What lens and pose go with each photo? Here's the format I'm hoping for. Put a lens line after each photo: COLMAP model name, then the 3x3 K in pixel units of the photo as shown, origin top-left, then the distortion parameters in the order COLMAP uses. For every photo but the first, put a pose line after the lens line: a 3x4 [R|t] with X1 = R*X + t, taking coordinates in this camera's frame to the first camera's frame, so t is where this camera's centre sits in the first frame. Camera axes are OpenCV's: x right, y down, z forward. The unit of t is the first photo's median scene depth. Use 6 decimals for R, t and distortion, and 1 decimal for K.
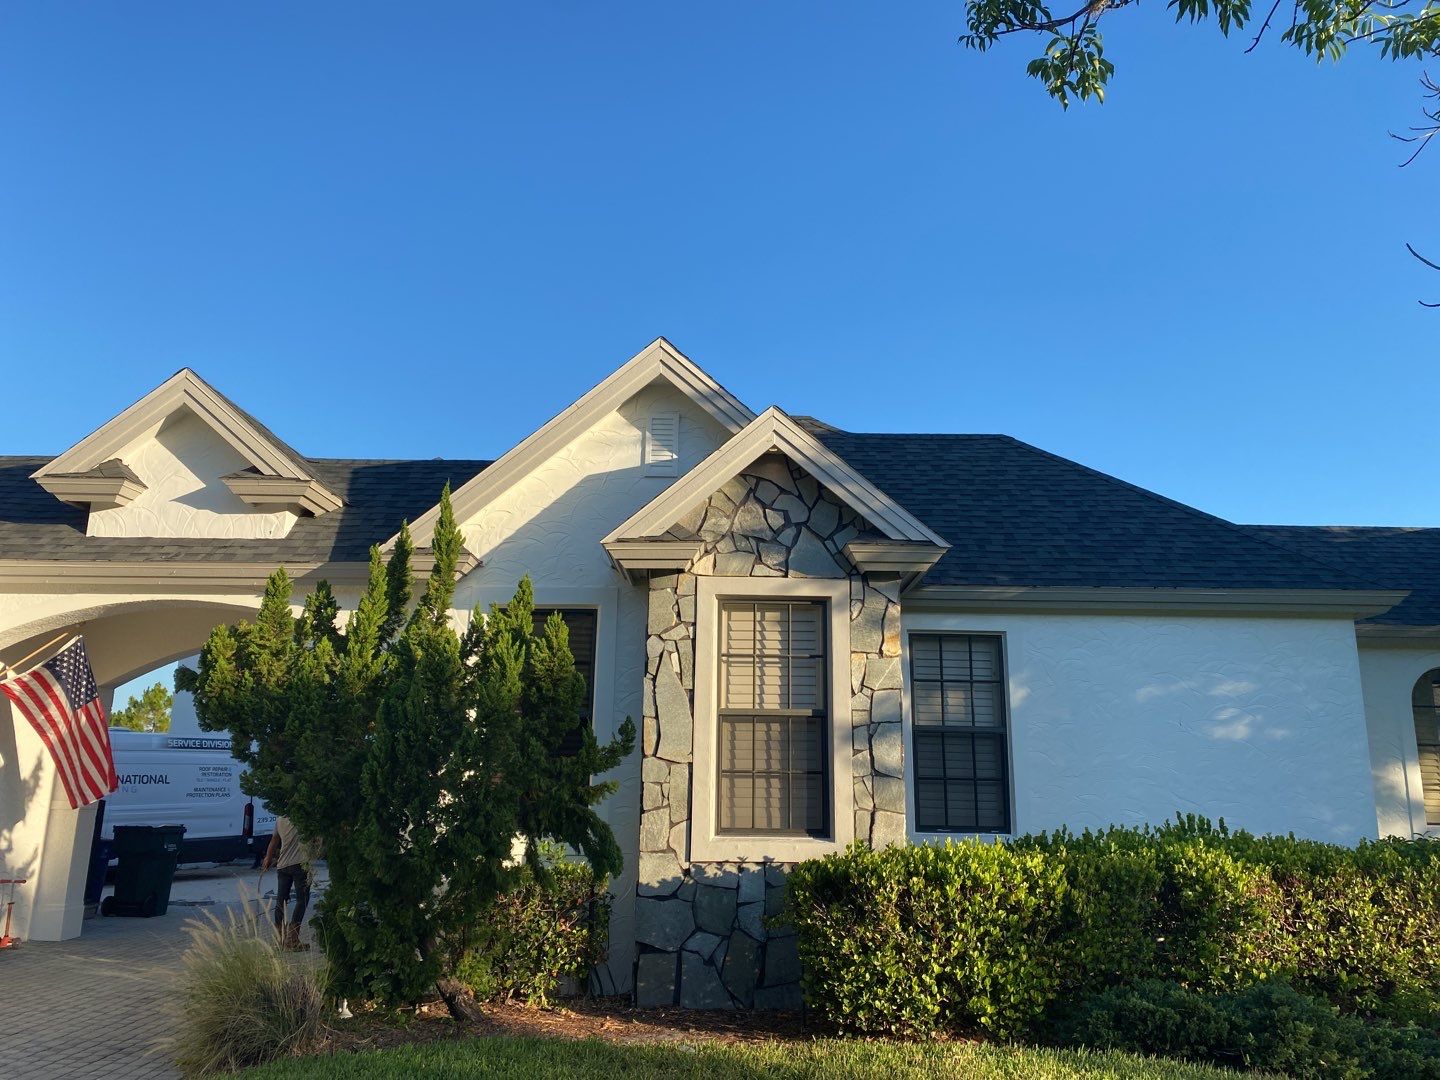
lens RADIAL K [[1010.5, 0, 717.9], [0, 1010.5, 536.0], [0, 0, 1]] dist [0.013249, -0.022660]
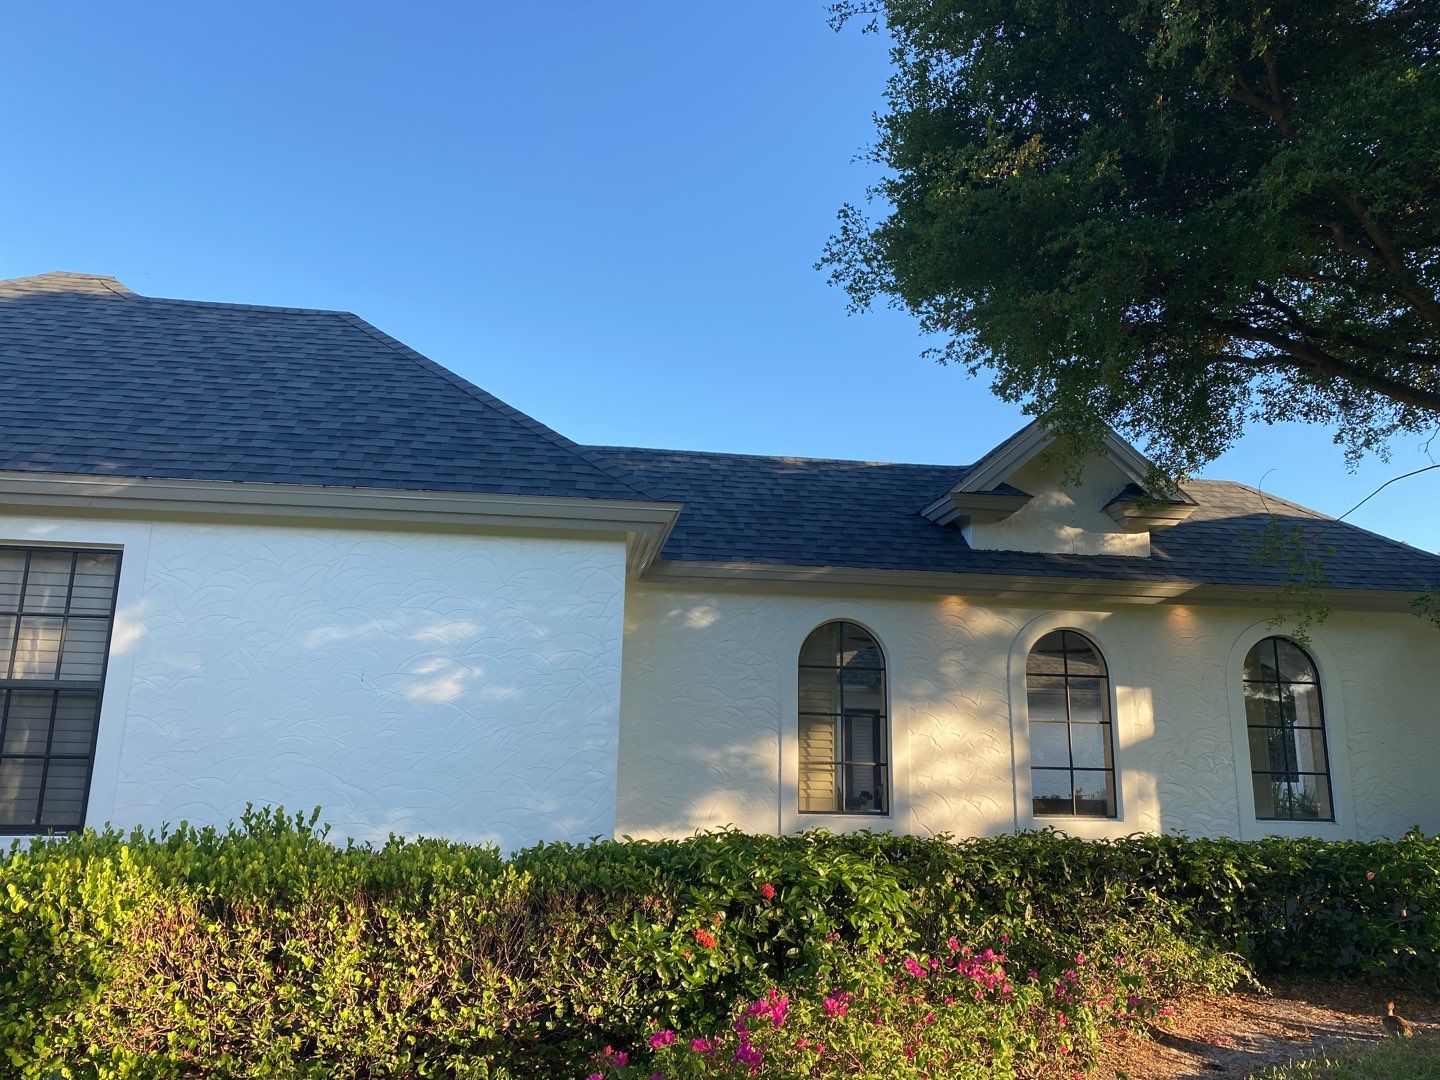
lens RADIAL K [[1010.5, 0, 723.9], [0, 1010.5, 545.5], [0, 0, 1]] dist [0.013249, -0.022660]
pose [[0.986823, 0.031301, 0.158745, 0.587222], [-0.034706, 0.999222, 0.018723, 0.068655], [-0.158035, -0.023986, 0.987142, 0.254775]]
